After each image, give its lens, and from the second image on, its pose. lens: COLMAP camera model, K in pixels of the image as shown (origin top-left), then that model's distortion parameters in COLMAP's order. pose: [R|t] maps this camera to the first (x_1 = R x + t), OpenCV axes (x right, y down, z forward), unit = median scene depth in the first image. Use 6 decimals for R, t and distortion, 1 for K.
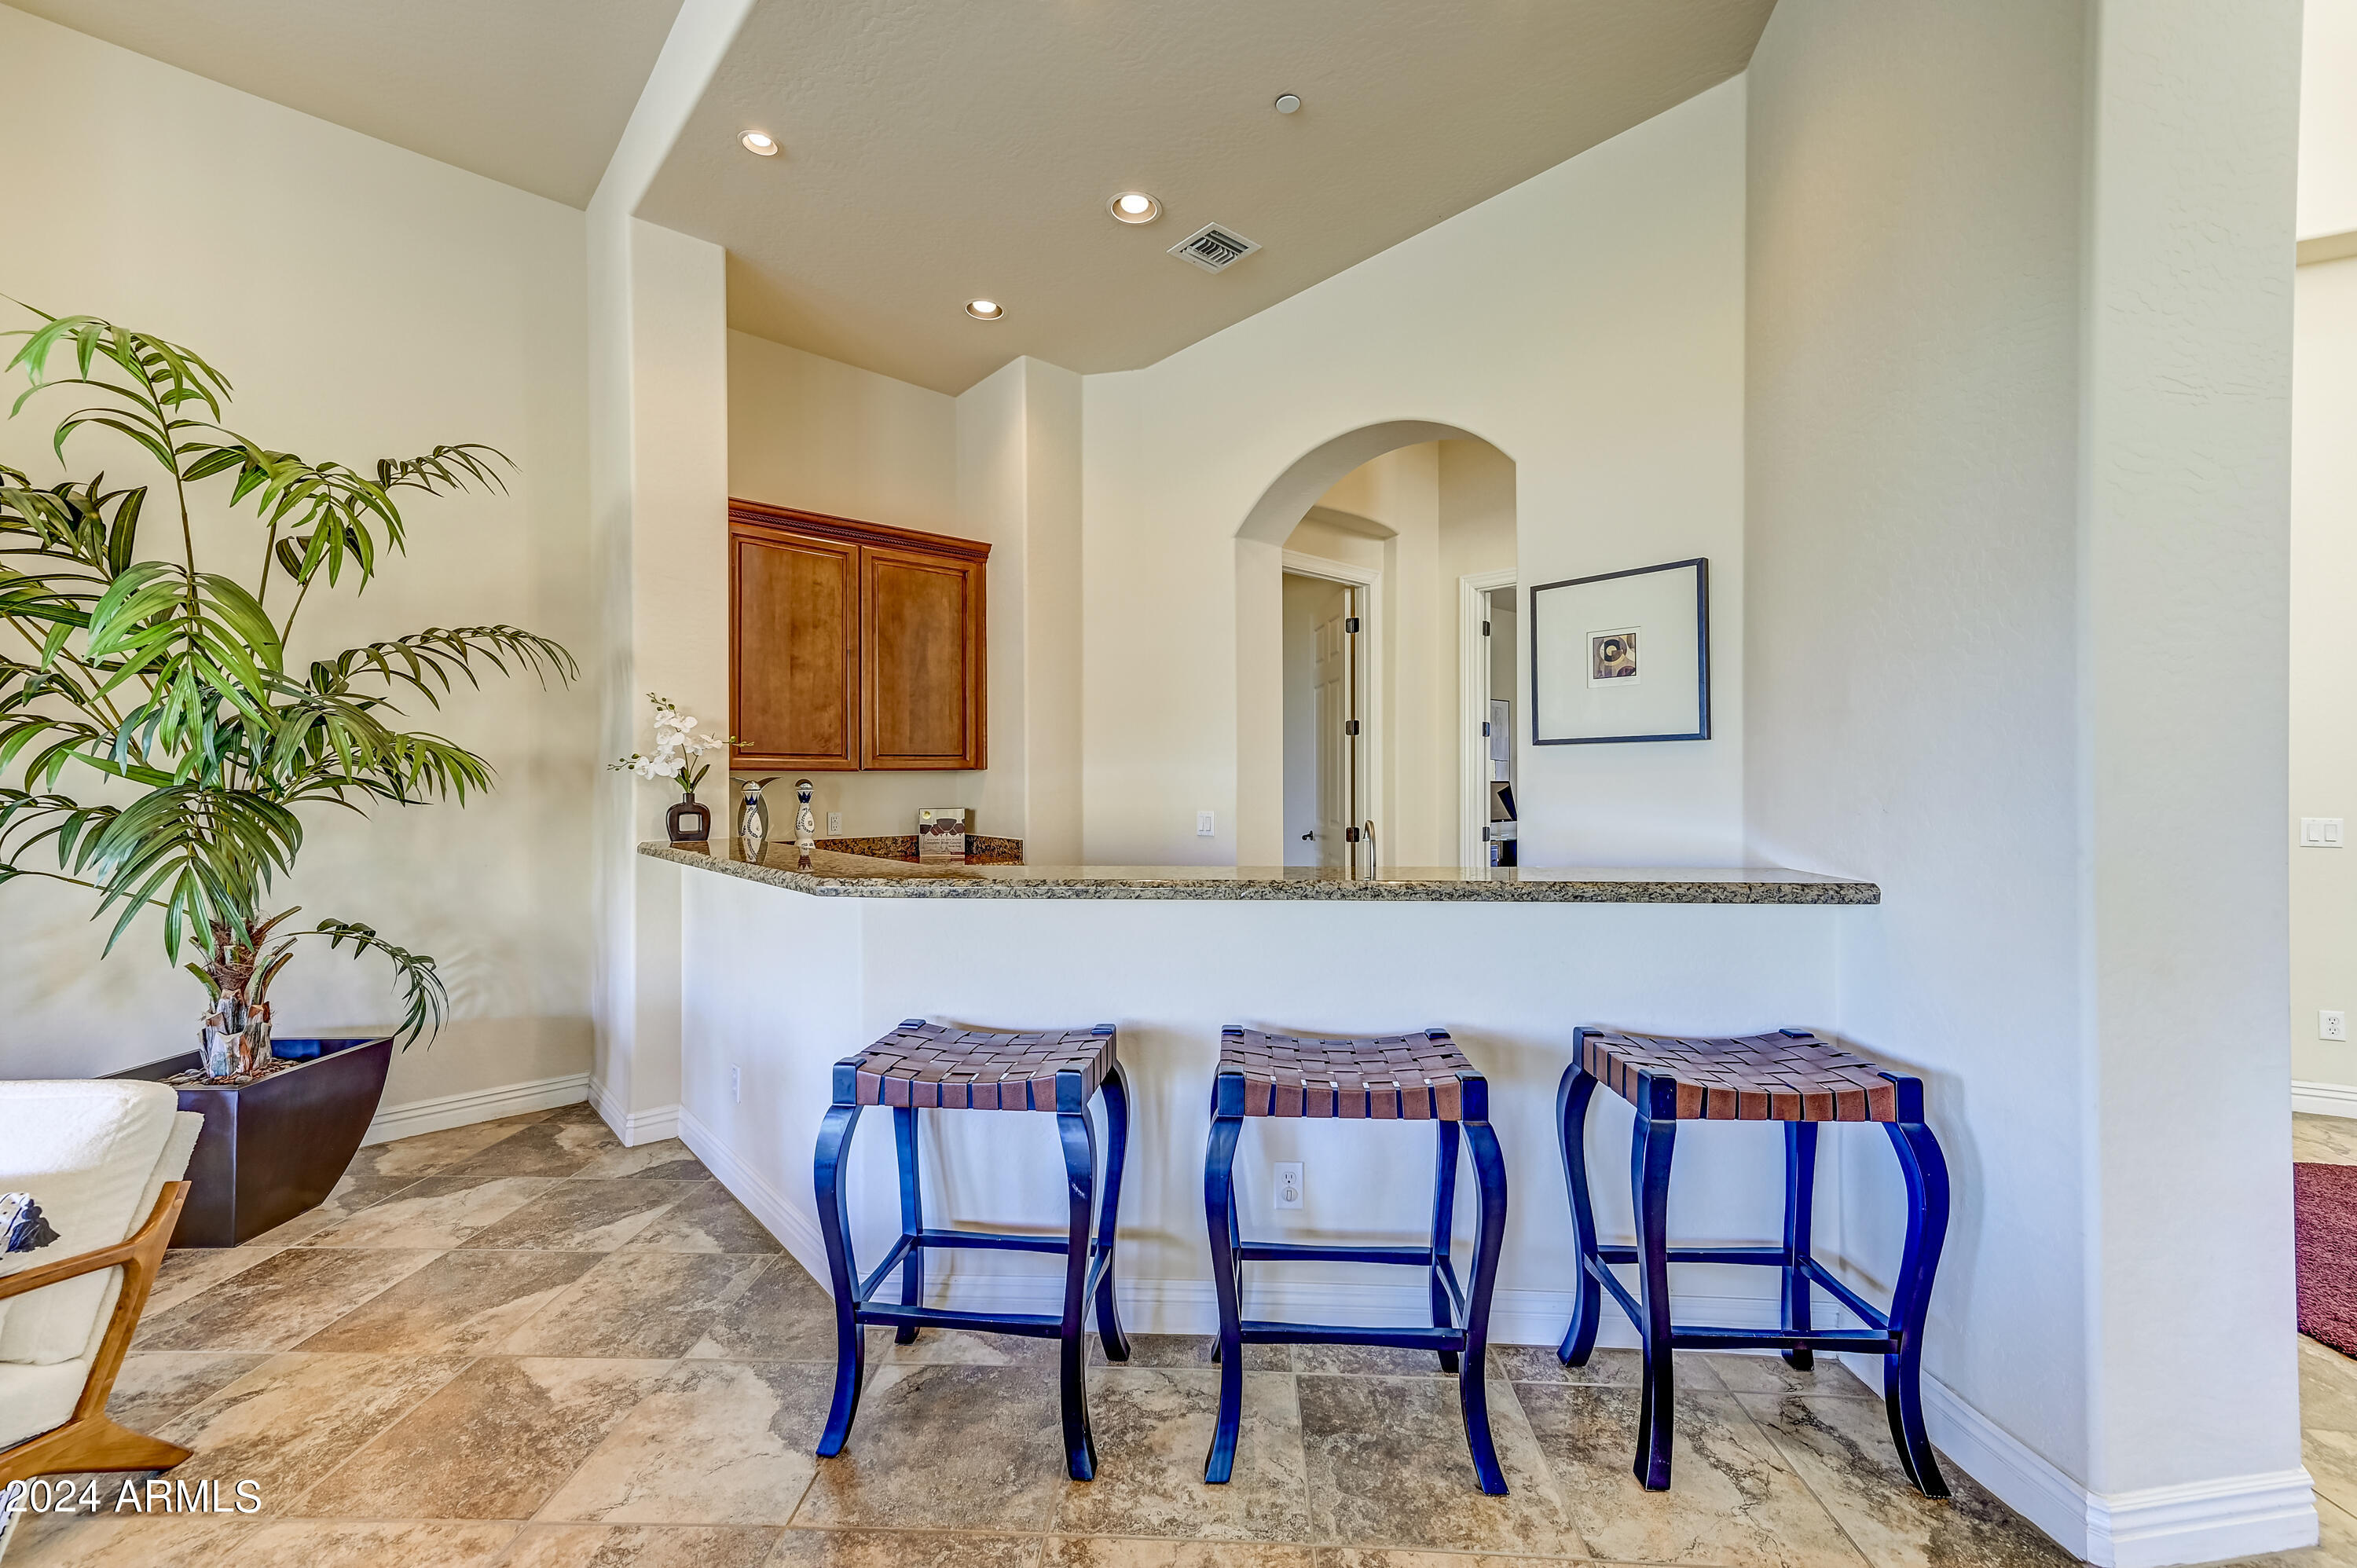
lens RADIAL K [[943.5, 0, 1182.2], [0, 943.5, 777.6], [0, 0, 1]] dist [-0.000530, 0.000005]
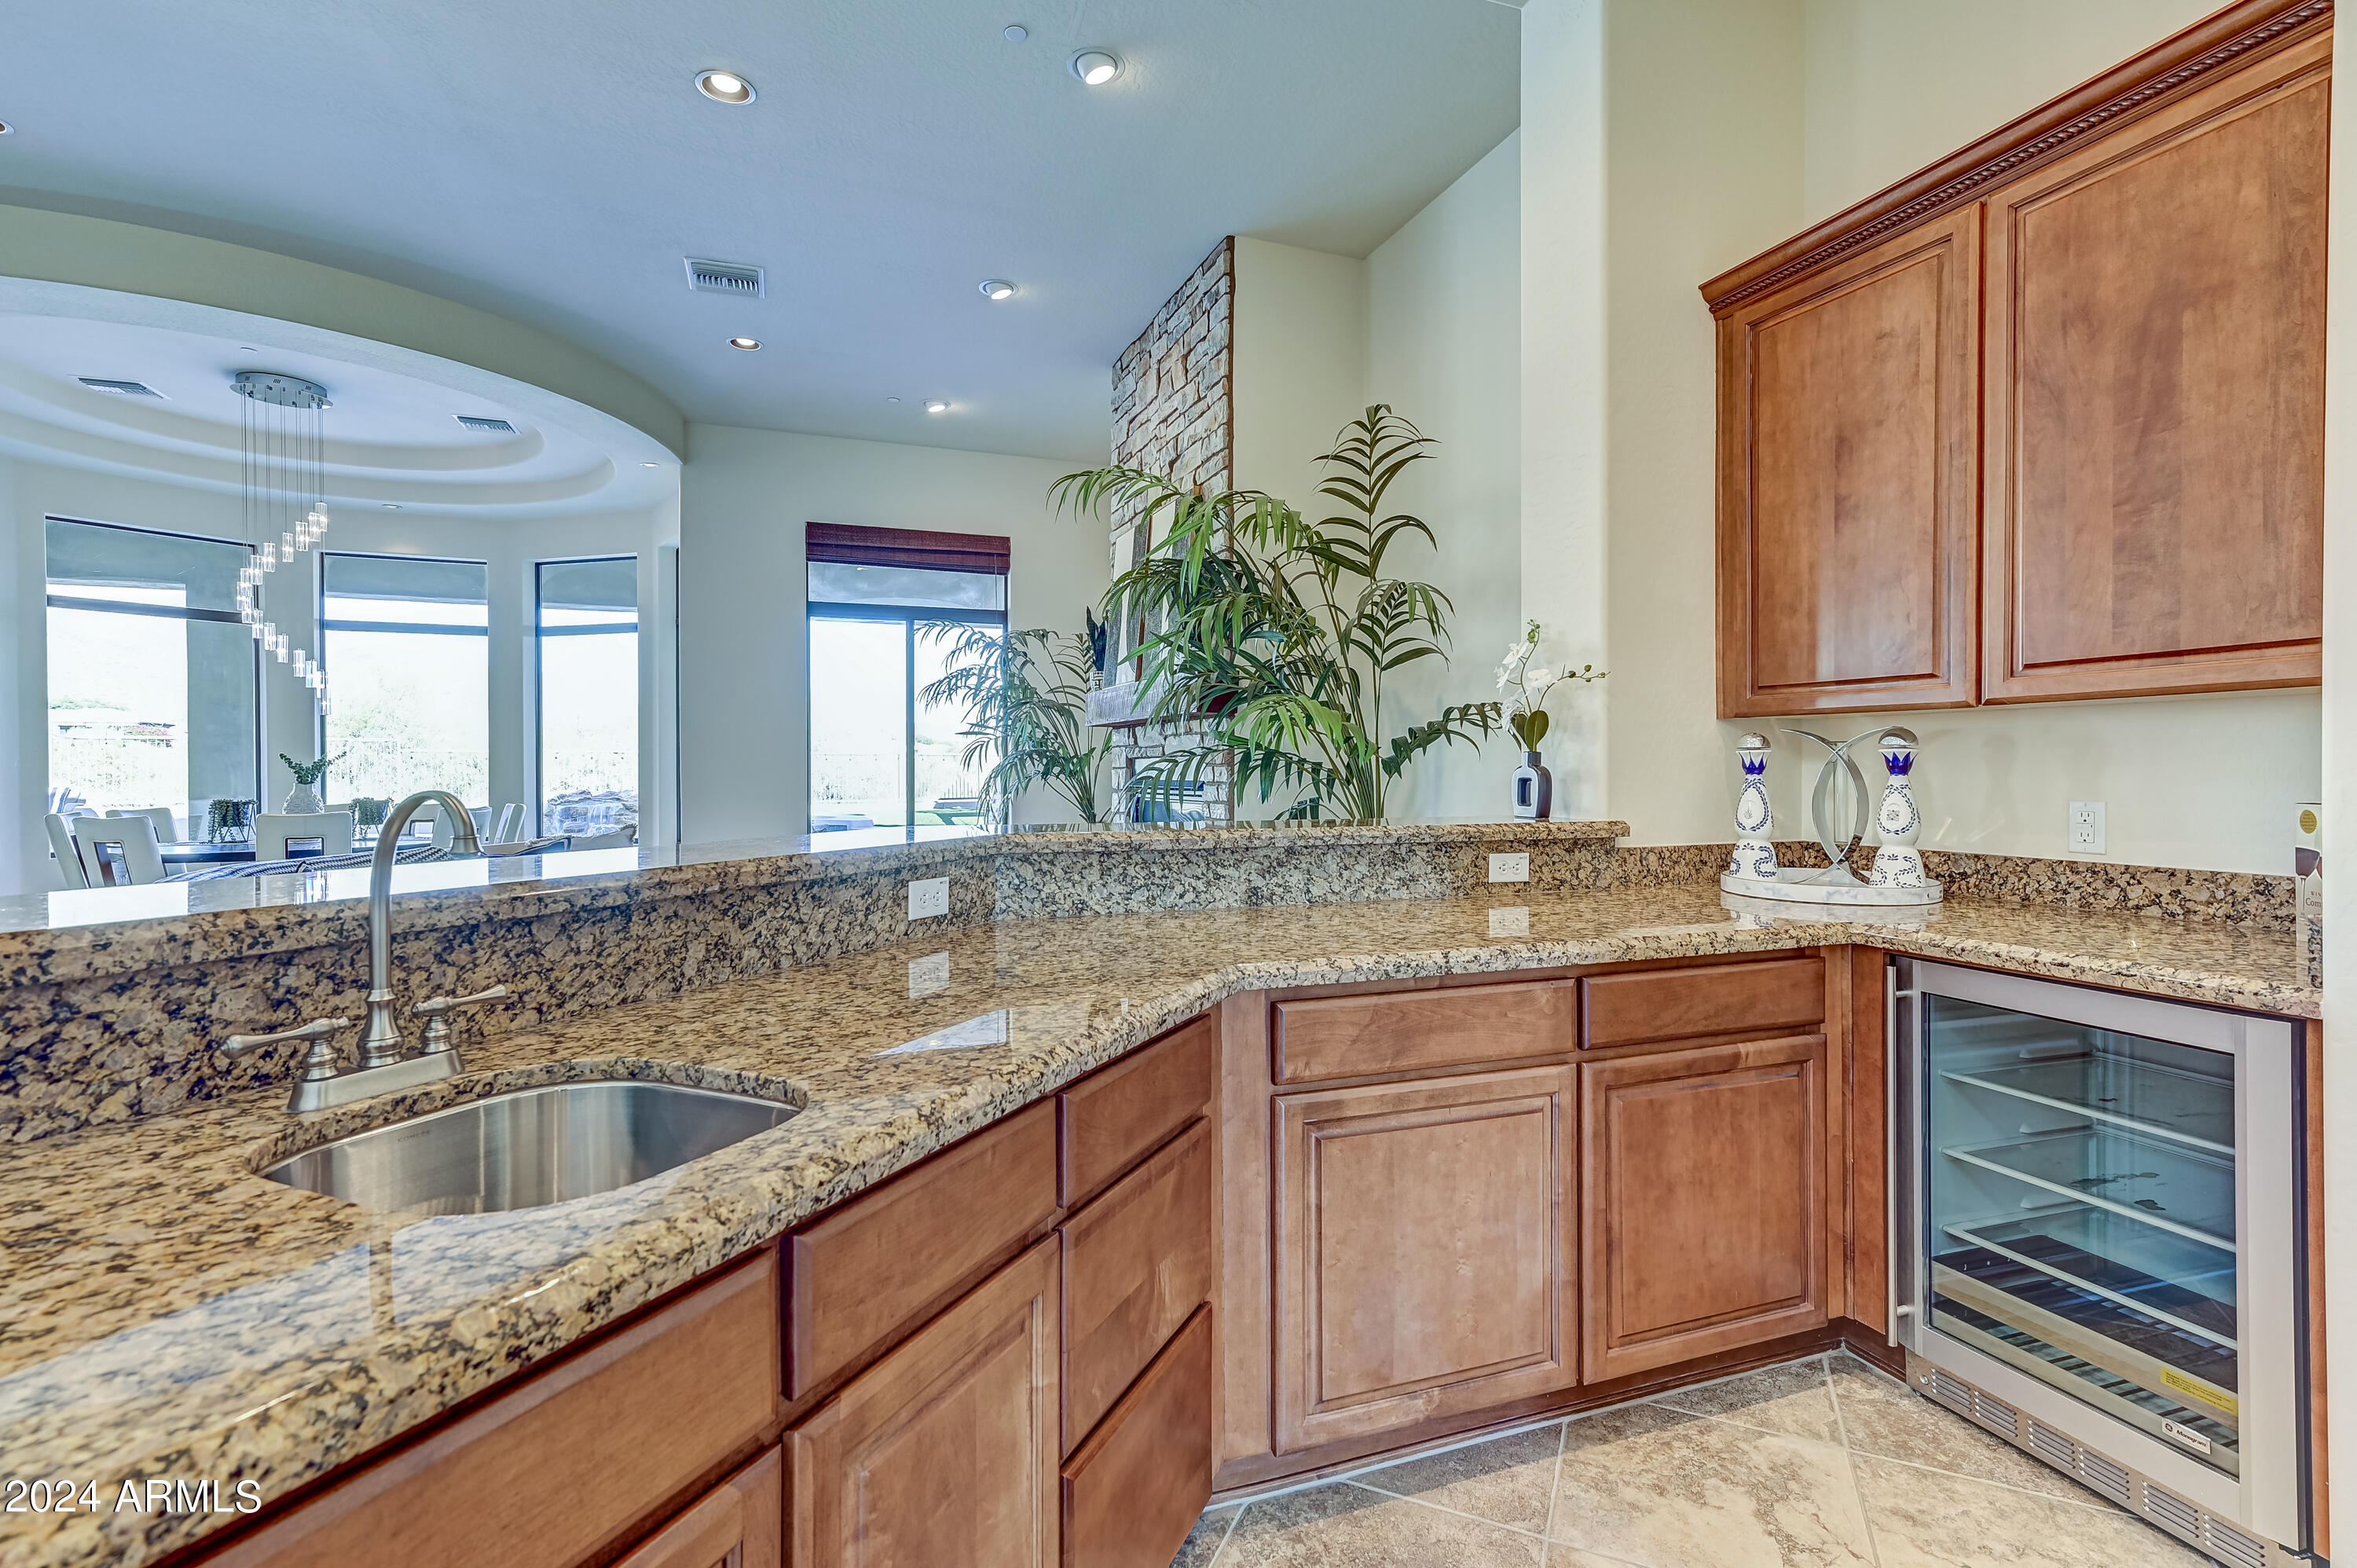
lens RADIAL K [[1083.1, 0, 1182.6], [0, 1083.1, 765.8], [0, 0, 1]] dist [0.017807, 0.000416]
pose [[-0.369688, 0.000878, -0.929156, 0.273918], [-0.001396, 0.999998, 0.001501, 0.020779], [0.929155, 0.001852, -0.369686, 0.823719]]
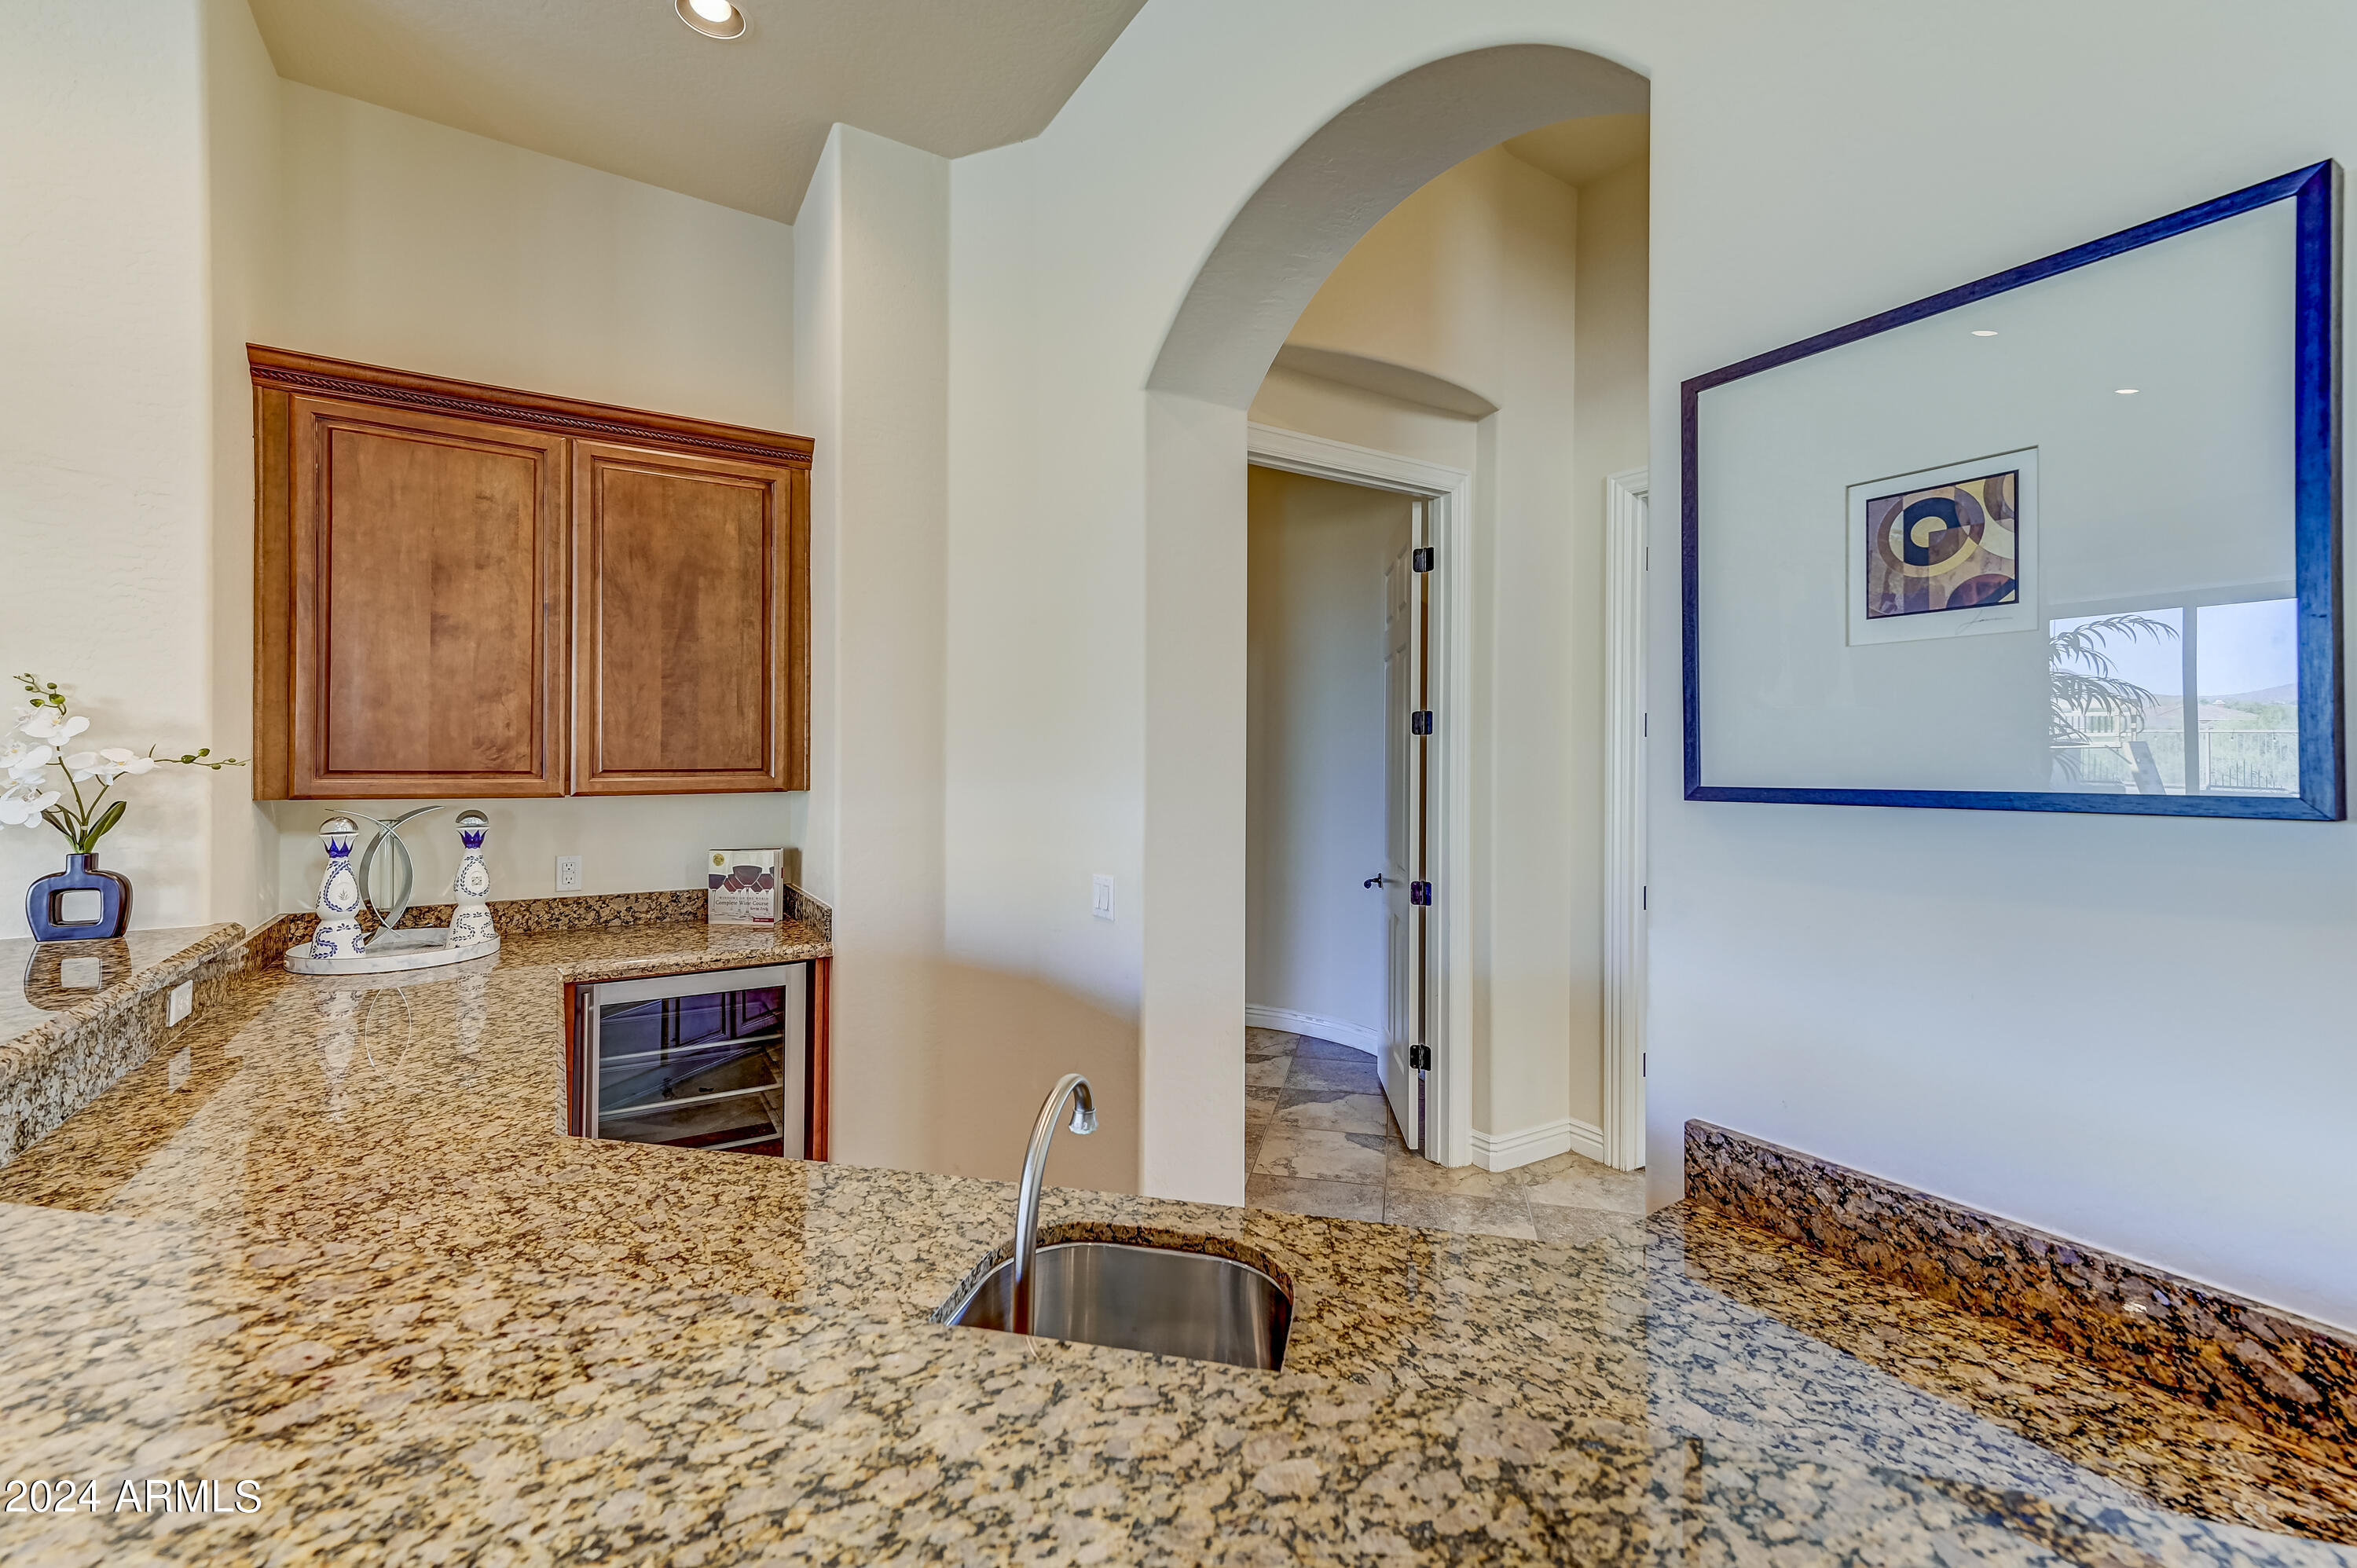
lens RADIAL K [[997.3, 0, 1175.4], [0, 997.3, 755.3], [0, 0, 1]] dist [0.015377, 0.000096]
pose [[0.984742, 0.007727, -0.173848, 0.170411], [-0.008421, 0.999959, -0.003254, -0.035015], [0.173816, 0.004669, 0.984767, 0.402998]]
